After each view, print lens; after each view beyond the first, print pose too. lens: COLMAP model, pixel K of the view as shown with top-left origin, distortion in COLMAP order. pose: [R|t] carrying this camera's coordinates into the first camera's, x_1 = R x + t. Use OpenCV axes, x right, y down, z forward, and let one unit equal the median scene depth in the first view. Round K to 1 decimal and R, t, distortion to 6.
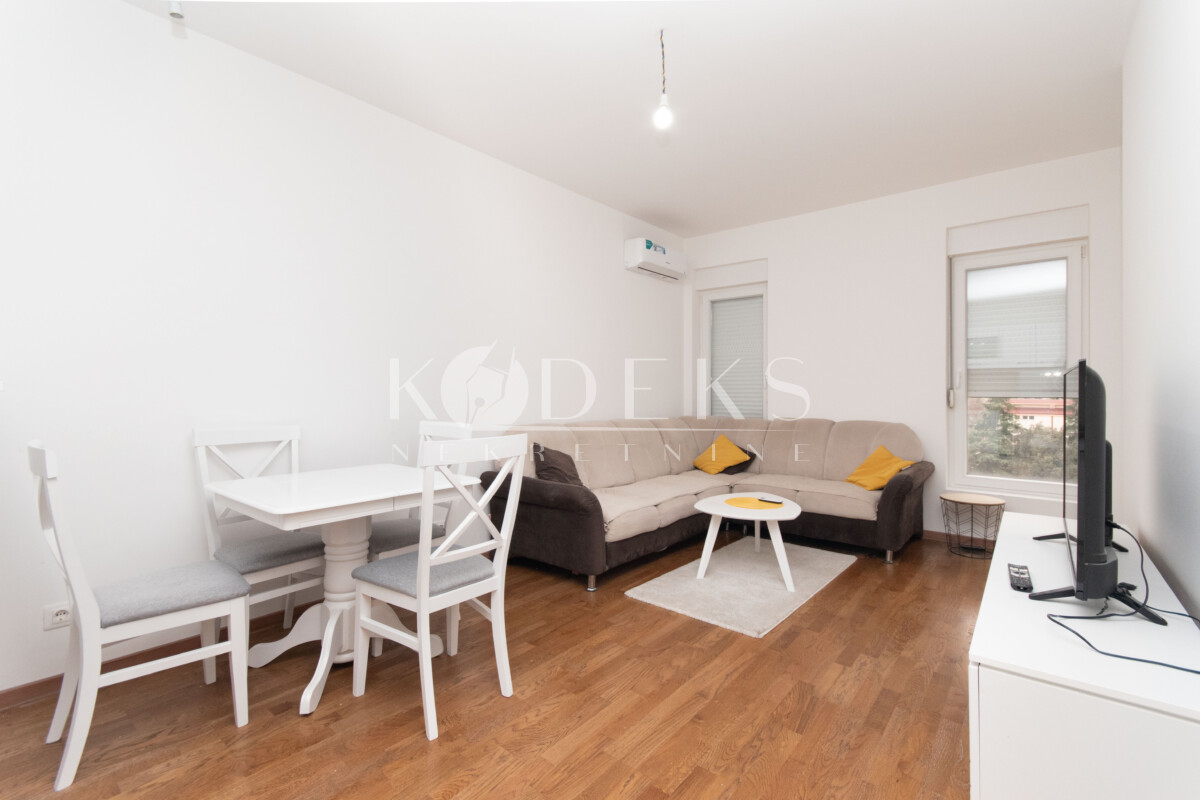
lens RADIAL K [[522.4, 0, 600.5], [0, 522.4, 394.5], [0, 0, 1]] dist [0.000891, 0.000001]
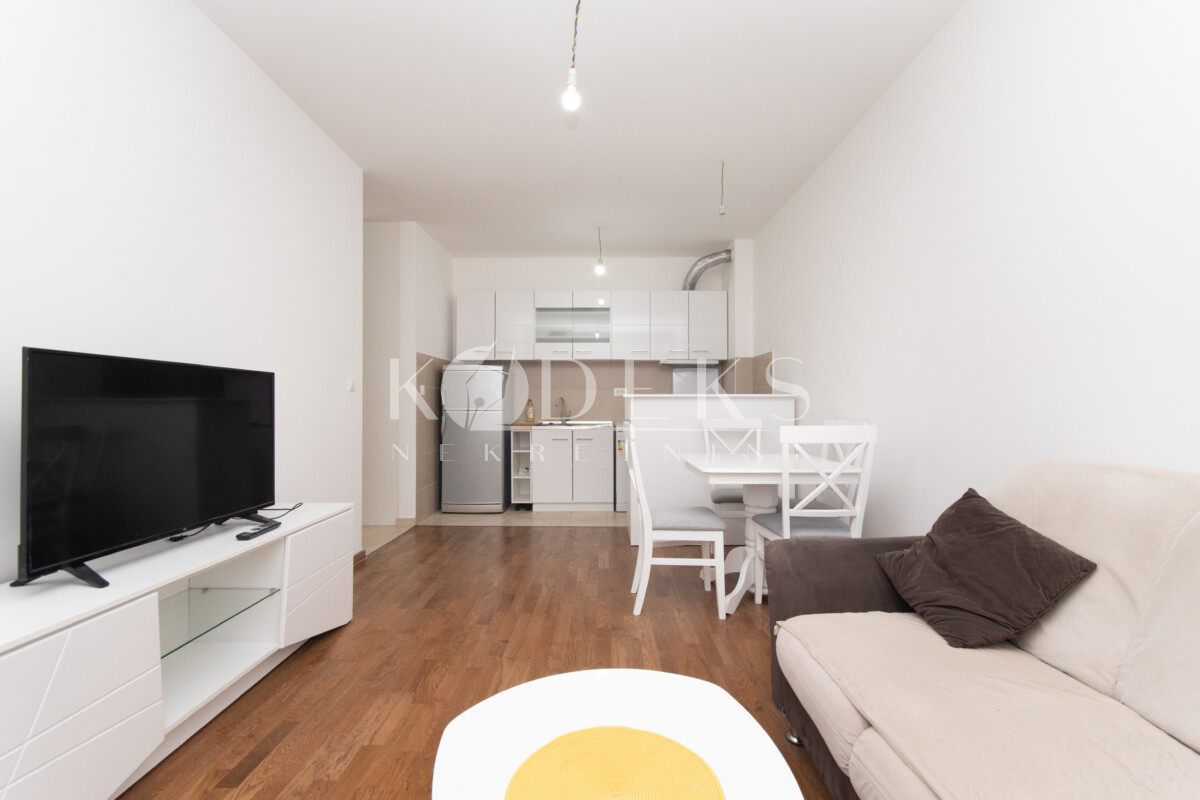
lens RADIAL K [[533.1, 0, 600.0], [0, 533.1, 400.0], [0, 0, 1]] dist [0.001576, 0.000428]
pose [[-0.771674, -0.007306, -0.635976, 0.581638], [-0.001626, 0.999953, -0.009515, 0.021708], [0.636016, -0.006308, -0.771650, 1.494257]]
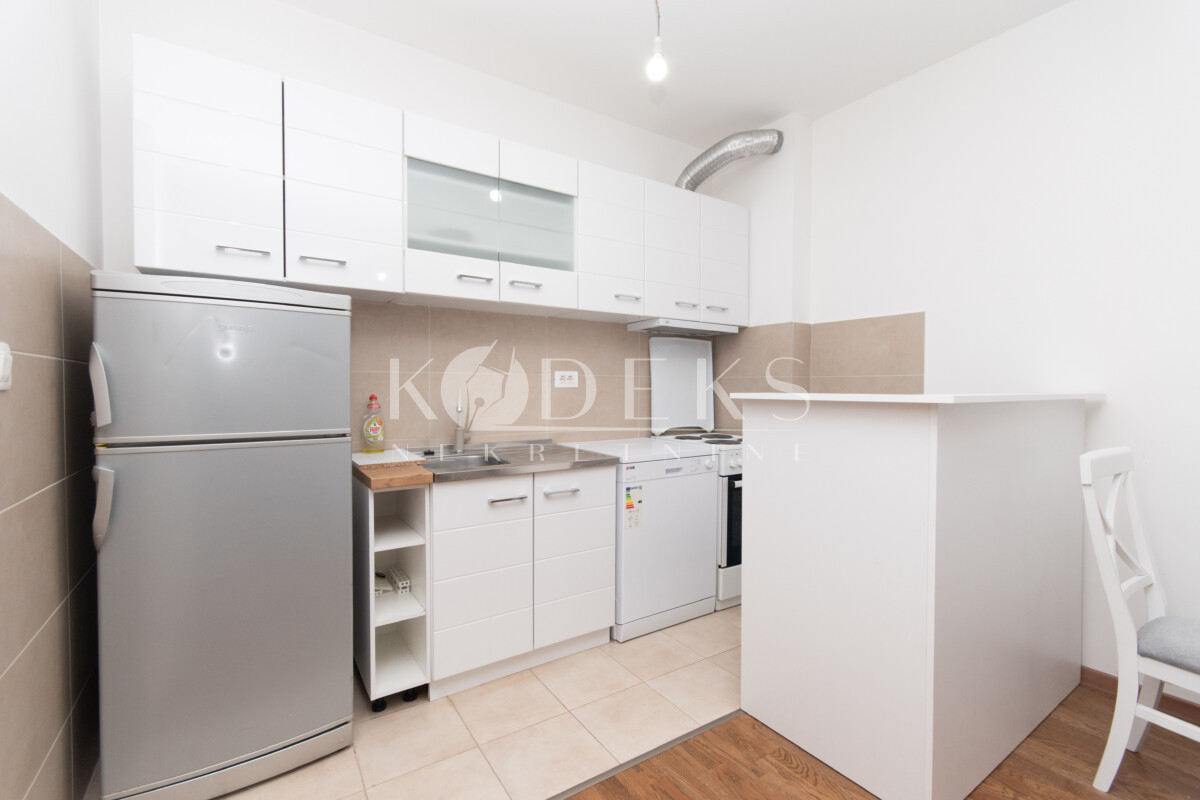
lens RADIAL K [[533.1, 0, 600.0], [0, 533.1, 400.0], [0, 0, 1]] dist [0.001576, 0.000428]
pose [[-0.271056, 0.022463, -0.962302, 0.135861], [-0.006131, 0.999667, 0.025062, -0.017476], [0.962544, 0.012693, -0.270828, 0.196040]]
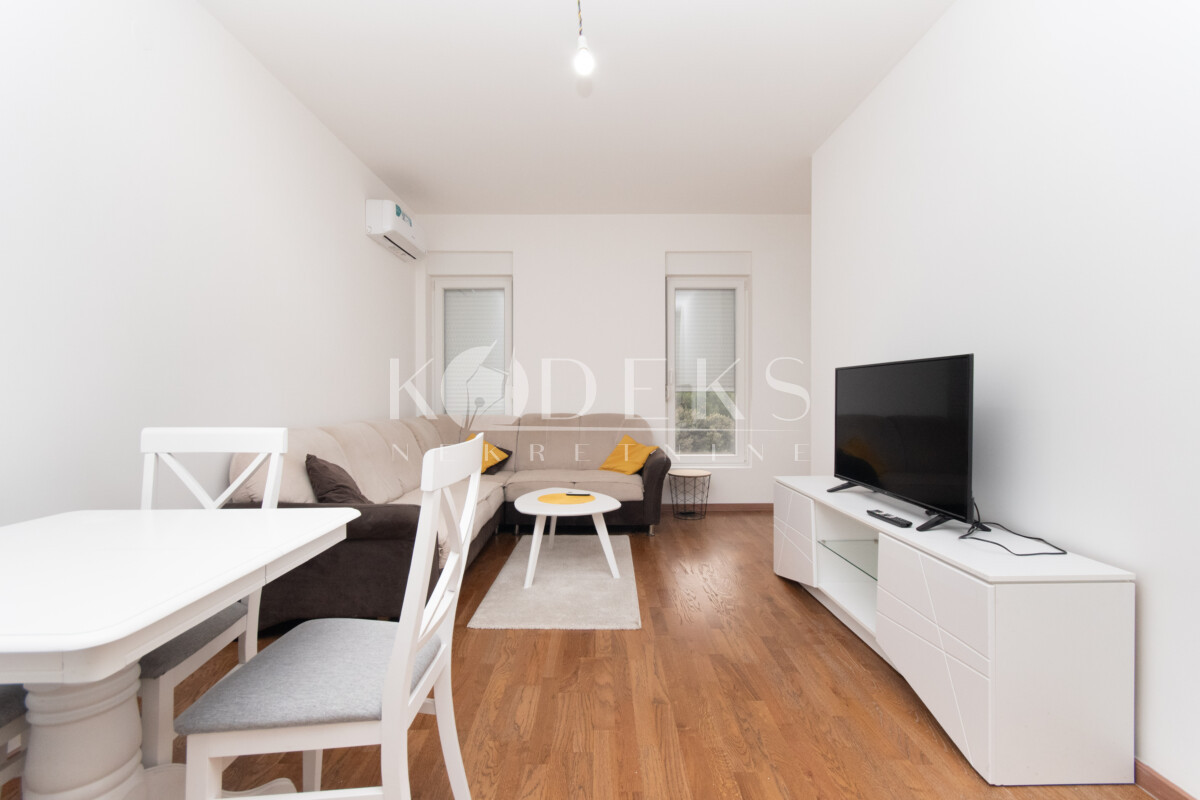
lens RADIAL K [[520.6, 0, 597.9], [0, 520.6, 402.3], [0, 0, 1]] dist [-0.003790, -0.000540]
pose [[0.767414, -0.012231, 0.641035, -0.354123], [0.005775, 0.999909, 0.012164, 0.020887], [-0.641126, -0.005633, 0.767415, 0.268462]]
